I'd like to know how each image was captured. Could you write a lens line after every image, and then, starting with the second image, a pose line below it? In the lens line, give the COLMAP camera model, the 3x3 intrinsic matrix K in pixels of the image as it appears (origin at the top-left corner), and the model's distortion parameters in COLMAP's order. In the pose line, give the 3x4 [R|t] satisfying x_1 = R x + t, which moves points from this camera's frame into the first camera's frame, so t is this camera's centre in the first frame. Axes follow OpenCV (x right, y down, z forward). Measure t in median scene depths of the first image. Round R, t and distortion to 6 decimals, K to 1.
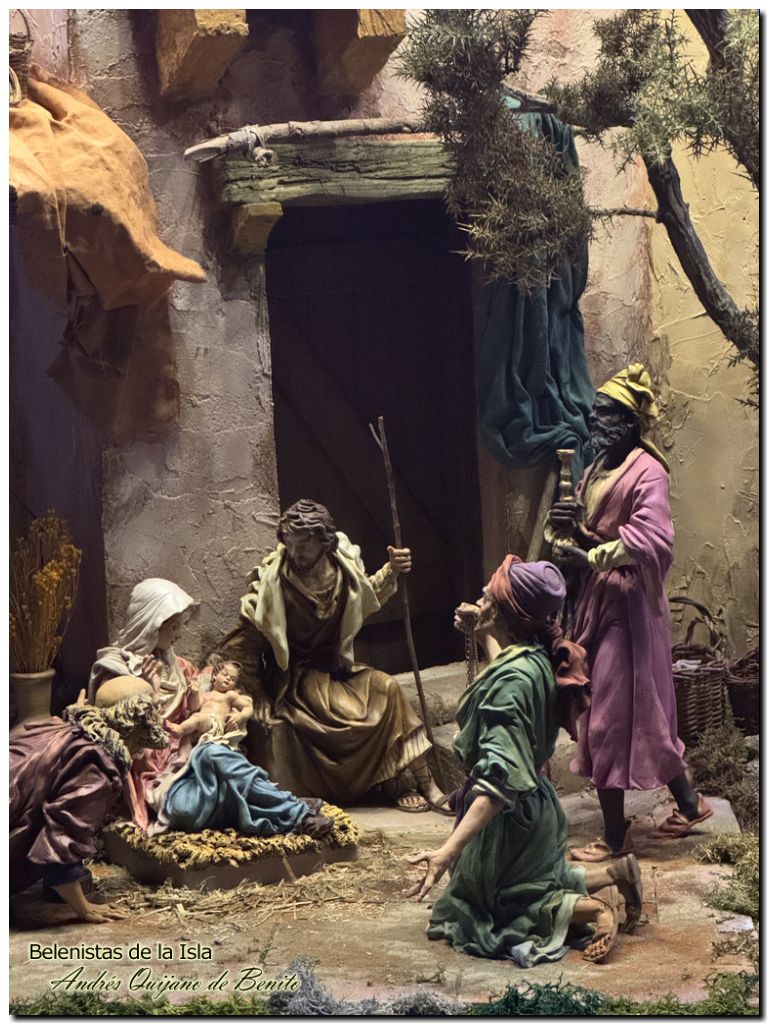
lens RADIAL K [[2216.6, 0, 405.5], [0, 2216.6, 530.7], [0, 0, 1]] dist [0.146466, 0.000000]
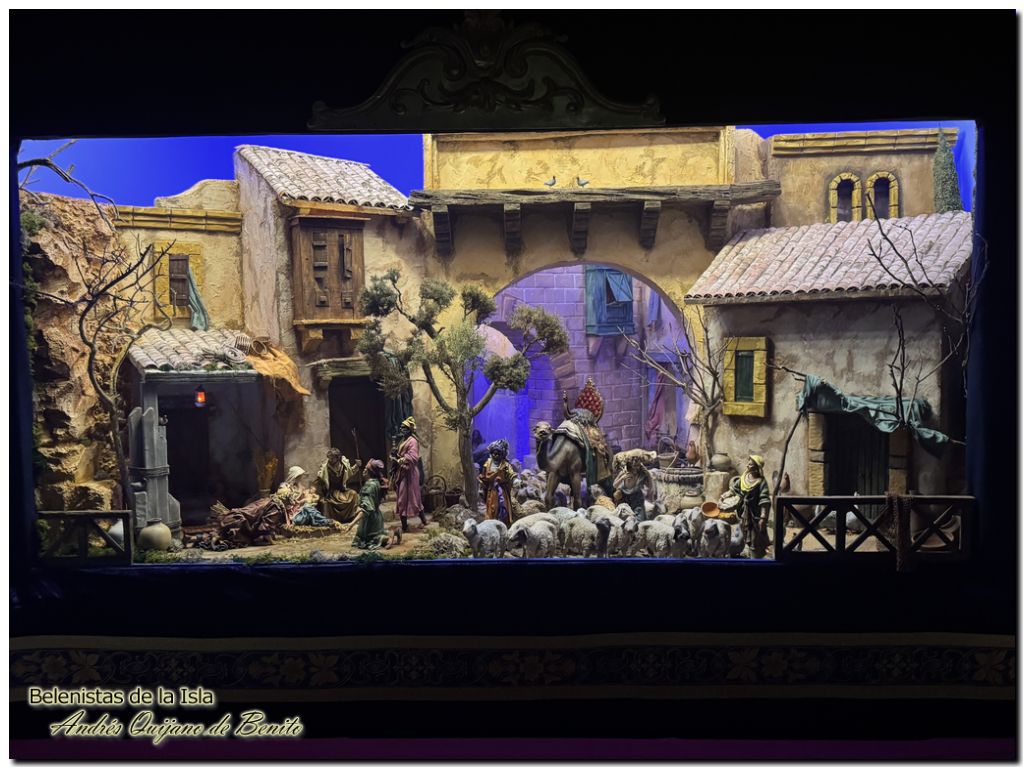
lens RADIAL K [[892.2, 0, 537.2], [0, 892.2, 394.8], [0, 0, 1]] dist [0.130074, -0.212134]
pose [[0.997108, 0.017502, 0.073959, 0.212008], [-0.010026, 0.994910, -0.100264, 0.052854], [-0.075338, 0.099232, 0.992208, -0.720991]]
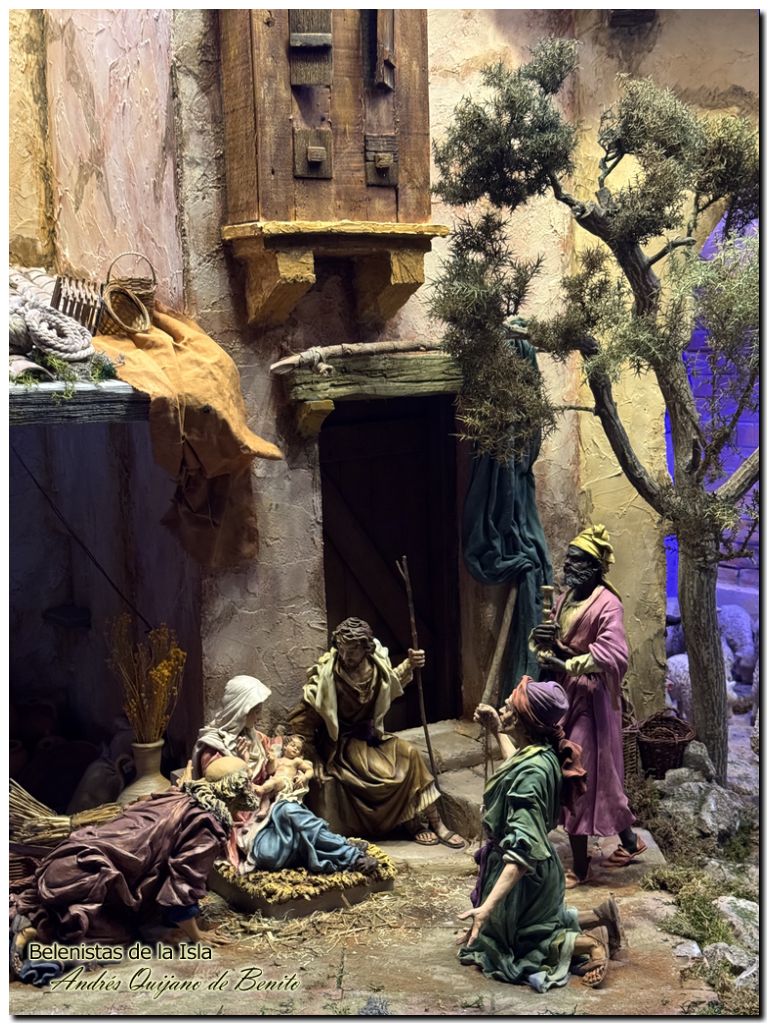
lens RADIAL K [[1381.8, 0, 394.6], [0, 1381.8, 522.7], [0, 0, 1]] dist [0.119937, 0.000000]
pose [[0.997850, 0.006551, 0.065210, -0.076176], [-0.005234, 0.999779, -0.020351, -0.056054], [-0.065329, 0.019966, 0.997664, 0.144596]]
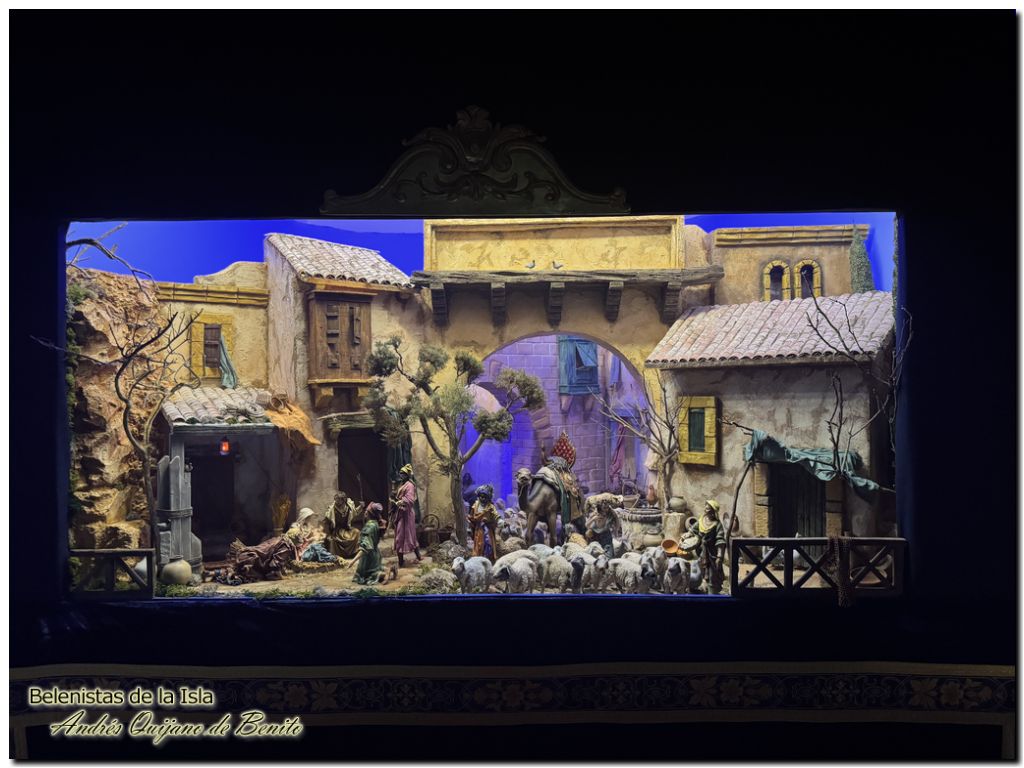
lens RADIAL K [[685.6, 0, 528.3], [0, 685.6, 392.3], [0, 0, 1]] dist [0.063156, -0.075676]
pose [[0.995541, 0.027885, 0.090119, 0.219853], [-0.012218, 0.985381, -0.169925, 0.023139], [-0.093539, 0.168066, 0.981328, -0.528887]]
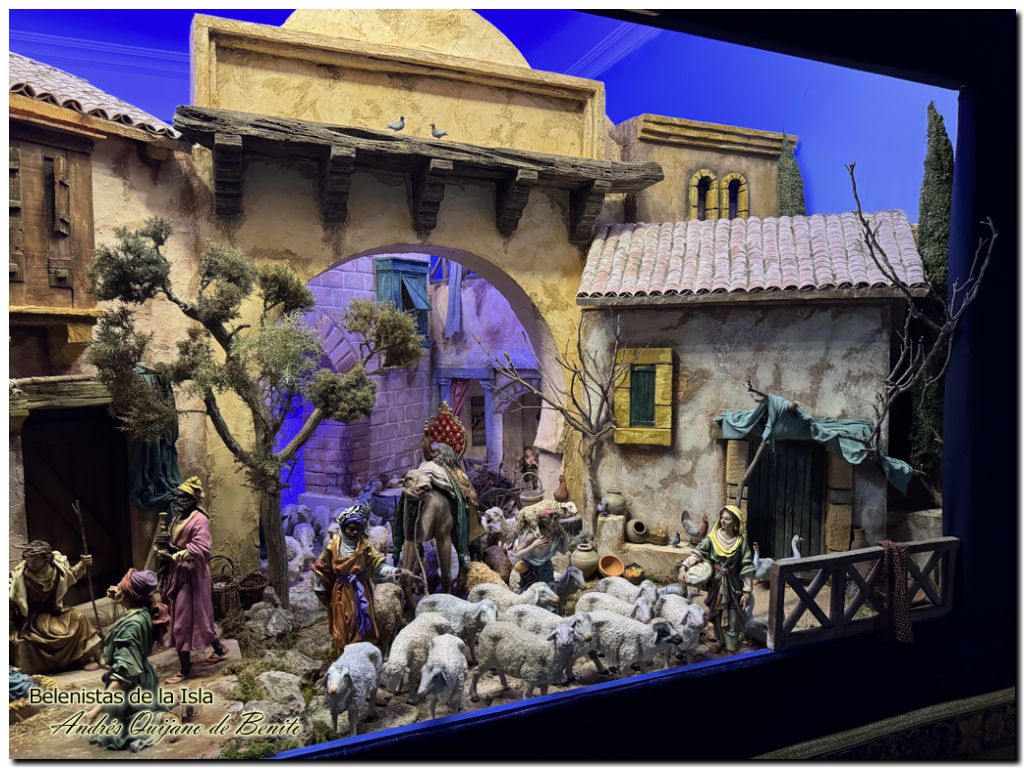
lens RADIAL K [[685.6, 0, 510.5], [0, 685.6, 390.0], [0, 0, 1]] dist [0.063156, -0.075676]
pose [[0.879315, 0.004980, 0.476214, 0.042683], [0.051799, 0.993013, -0.106030, -0.067418], [-0.473415, 0.117901, 0.872913, 0.128931]]
